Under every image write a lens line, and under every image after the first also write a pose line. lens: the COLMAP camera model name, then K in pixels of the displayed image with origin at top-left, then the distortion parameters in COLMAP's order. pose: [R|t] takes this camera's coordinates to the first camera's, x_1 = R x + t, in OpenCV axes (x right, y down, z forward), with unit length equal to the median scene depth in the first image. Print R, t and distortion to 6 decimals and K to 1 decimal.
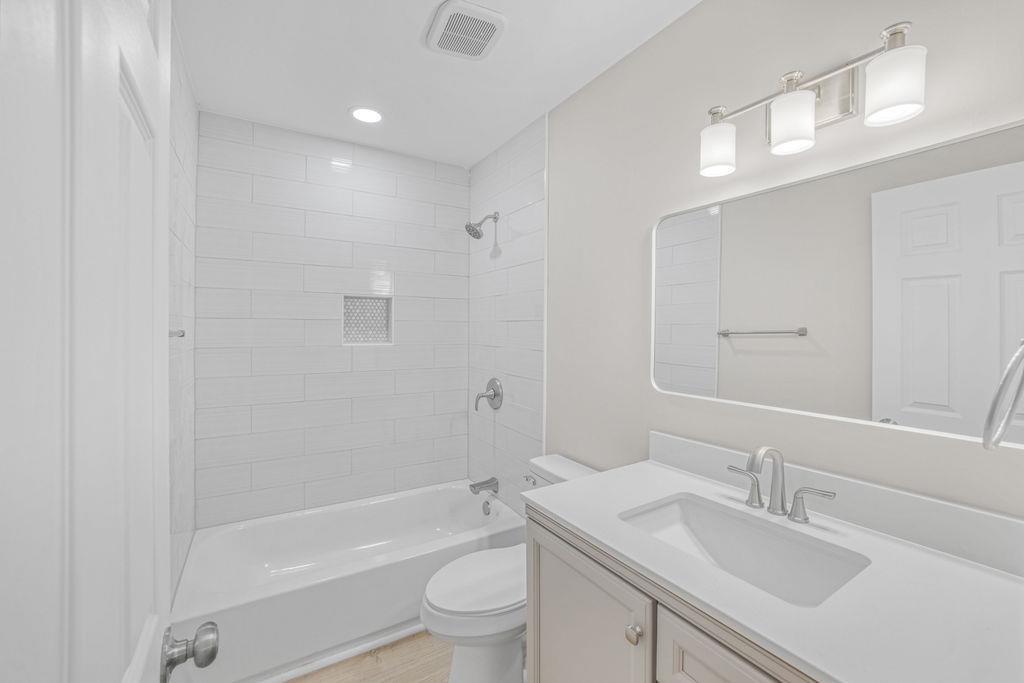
lens RADIAL K [[427.2, 0, 511.4], [0, 427.2, 334.7], [0, 0, 1]] dist [-0.031791, 0.000767]
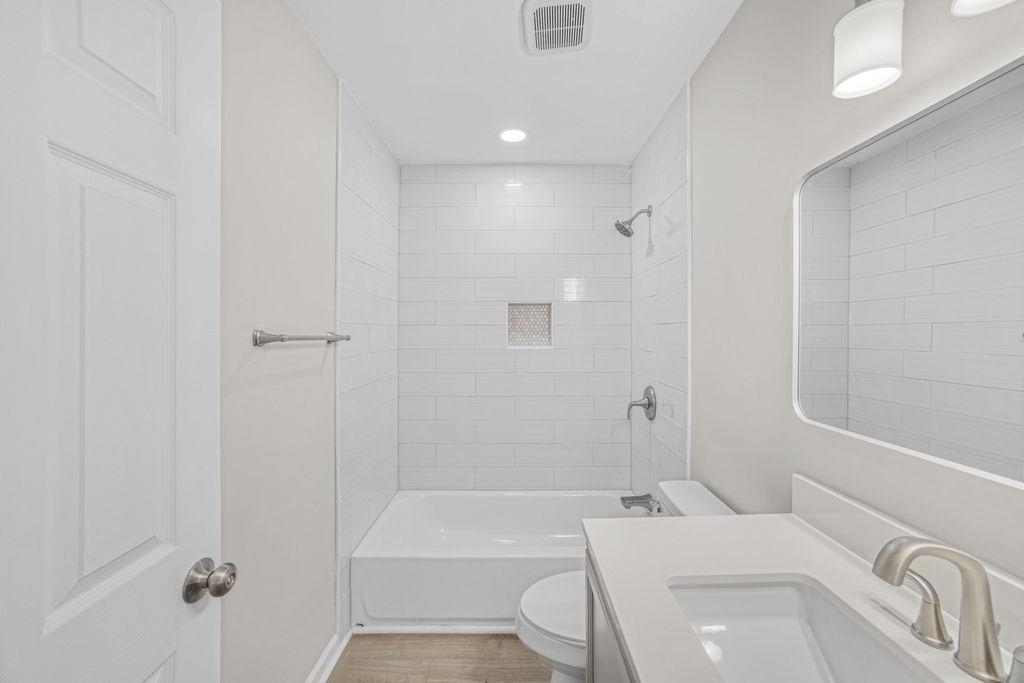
lens RADIAL K [[405.0, 0, 510.8], [0, 405.0, 335.8], [0, 0, 1]] dist [-0.021985, 0.003207]
pose [[0.849024, -0.000245, -0.528355, 0.172824], [-0.003100, 0.999980, -0.005446, -0.000954], [0.528345, 0.006262, 0.849006, 0.108171]]
